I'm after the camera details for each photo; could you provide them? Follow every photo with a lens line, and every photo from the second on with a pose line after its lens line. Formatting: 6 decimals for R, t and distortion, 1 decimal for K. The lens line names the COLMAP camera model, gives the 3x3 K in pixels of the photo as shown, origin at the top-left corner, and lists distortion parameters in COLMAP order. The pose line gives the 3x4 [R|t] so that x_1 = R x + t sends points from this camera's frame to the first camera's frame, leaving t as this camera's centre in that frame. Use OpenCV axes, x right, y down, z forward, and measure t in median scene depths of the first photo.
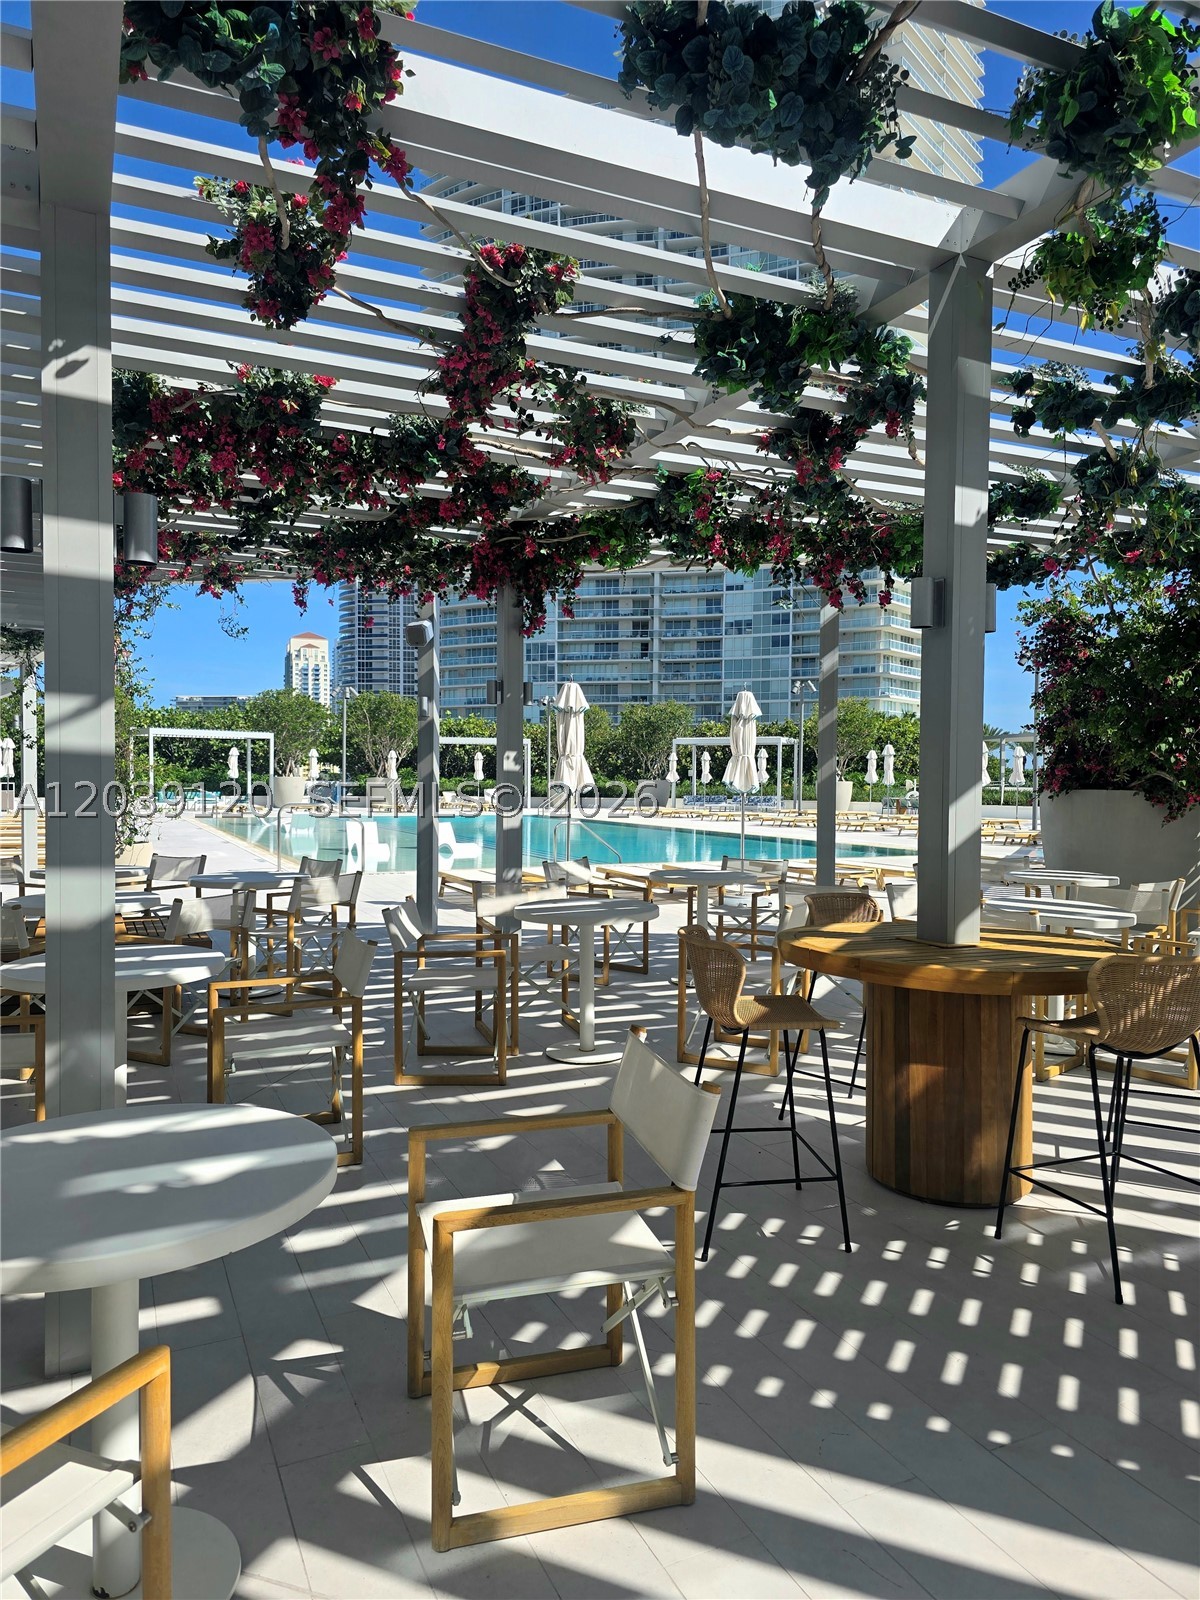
lens RADIAL K [[1083.1, 0, 625.4], [0, 1083.1, 801.4], [0, 0, 1]] dist [0.069484, -0.070941]
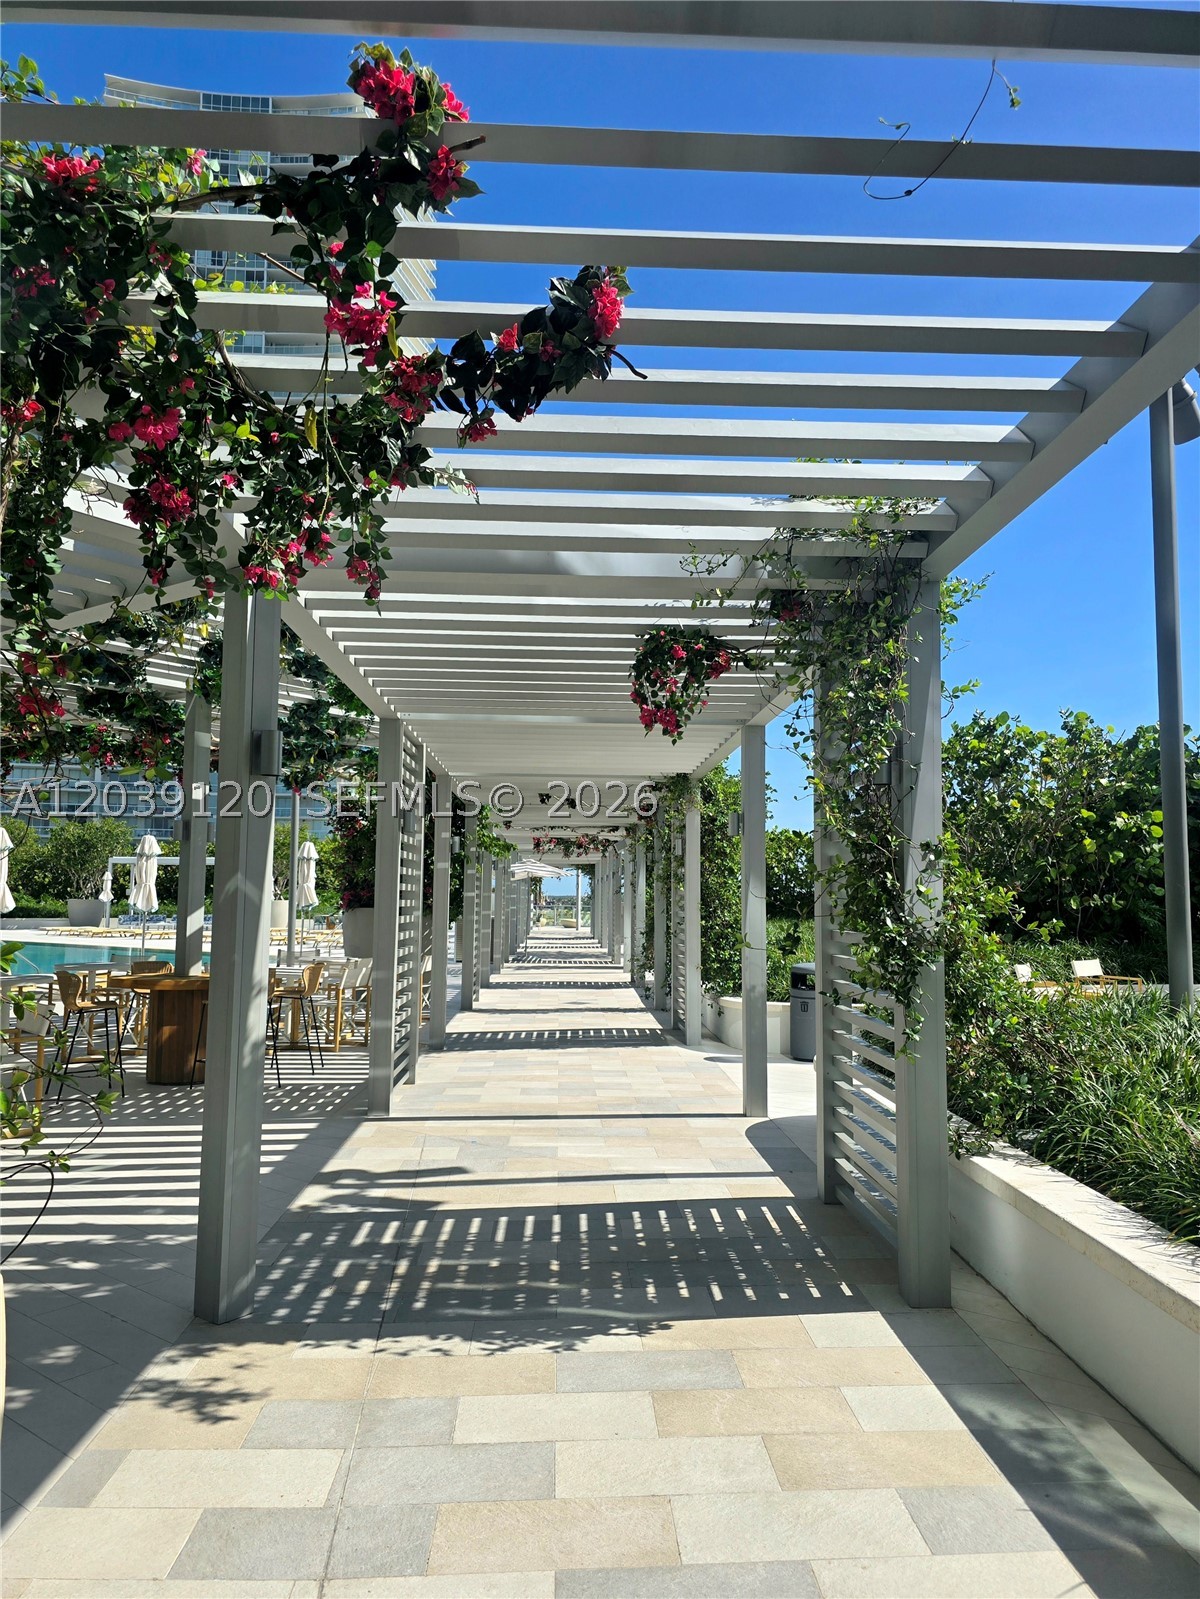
lens RADIAL K [[1082.5, 0, 625.4], [0, 1082.5, 800.9], [0, 0, 1]] dist [0.069484, -0.070941]
pose [[0.888440, 0.042054, 0.457063, 0.003453], [0.007722, 0.994283, -0.106493, 0.001110], [-0.458929, 0.098142, 0.883036, -0.116775]]
